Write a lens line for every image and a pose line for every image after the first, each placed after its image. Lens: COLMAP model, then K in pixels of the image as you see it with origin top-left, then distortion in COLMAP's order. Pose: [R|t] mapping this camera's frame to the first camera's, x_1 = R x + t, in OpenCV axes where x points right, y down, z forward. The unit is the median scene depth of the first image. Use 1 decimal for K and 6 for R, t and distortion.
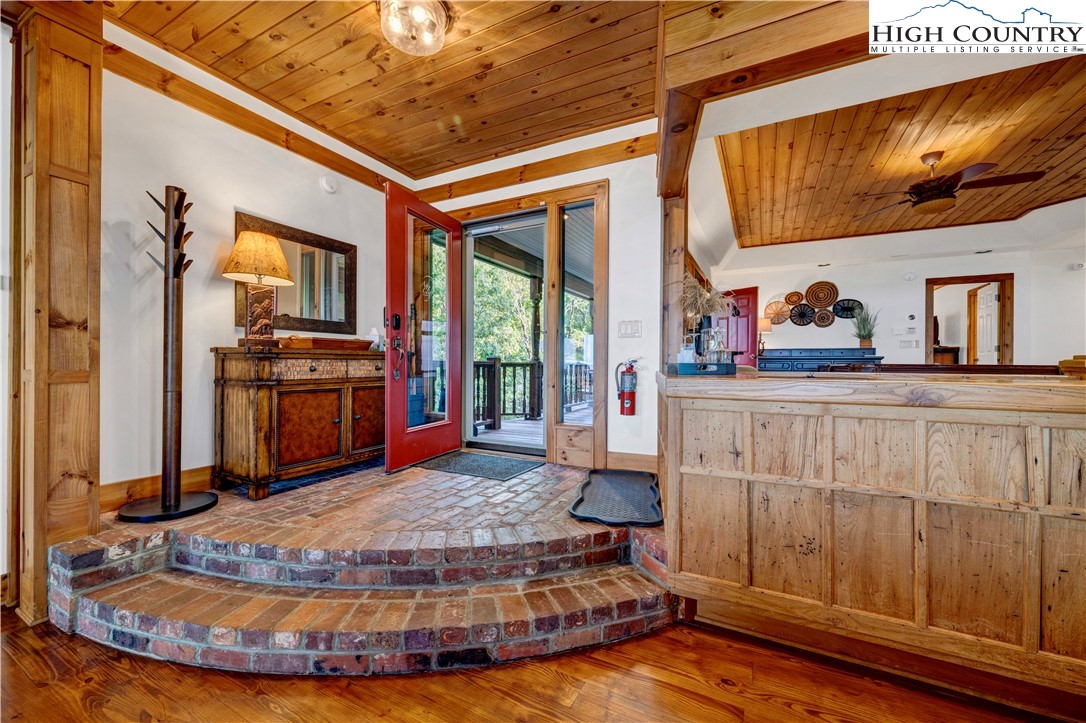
lens RADIAL K [[423.5, 0, 545.2], [0, 423.5, 365.2], [0, 0, 1]] dist [-0.000244, -0.000420]
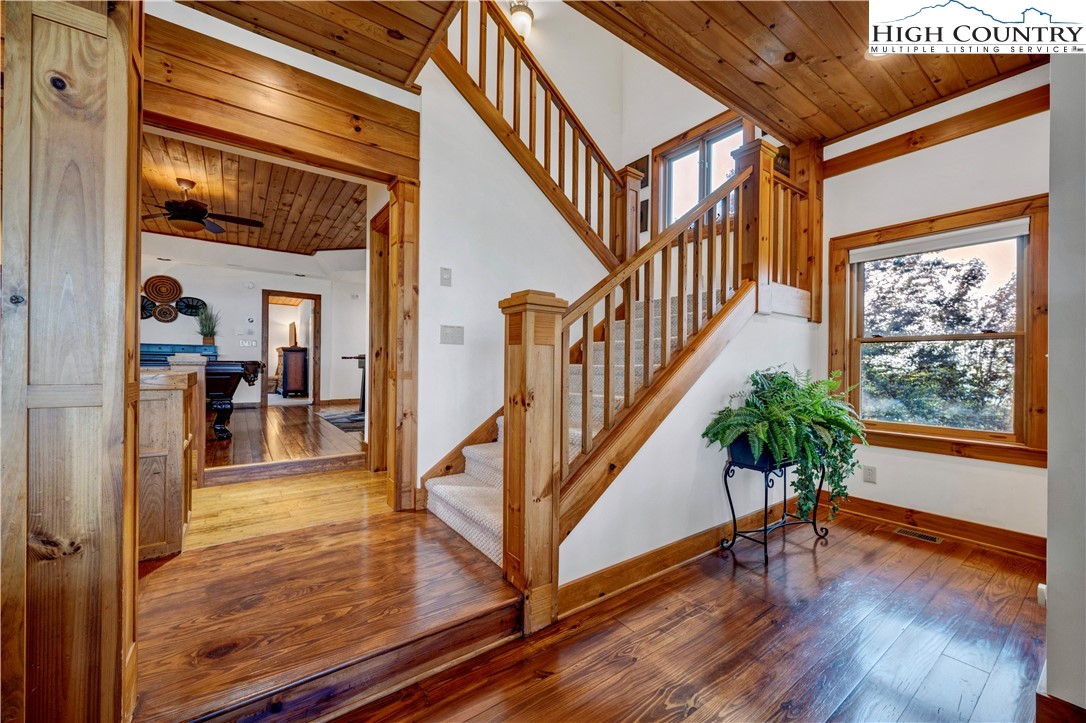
lens RADIAL K [[423.5, 0, 545.2], [0, 423.5, 365.2], [0, 0, 1]] dist [-0.000244, -0.000420]
pose [[0.447798, -0.000720, 0.894135, 0.186608], [-0.005484, 0.999979, 0.003552, 0.001884], [-0.894118, -0.006494, 0.447784, -0.252629]]
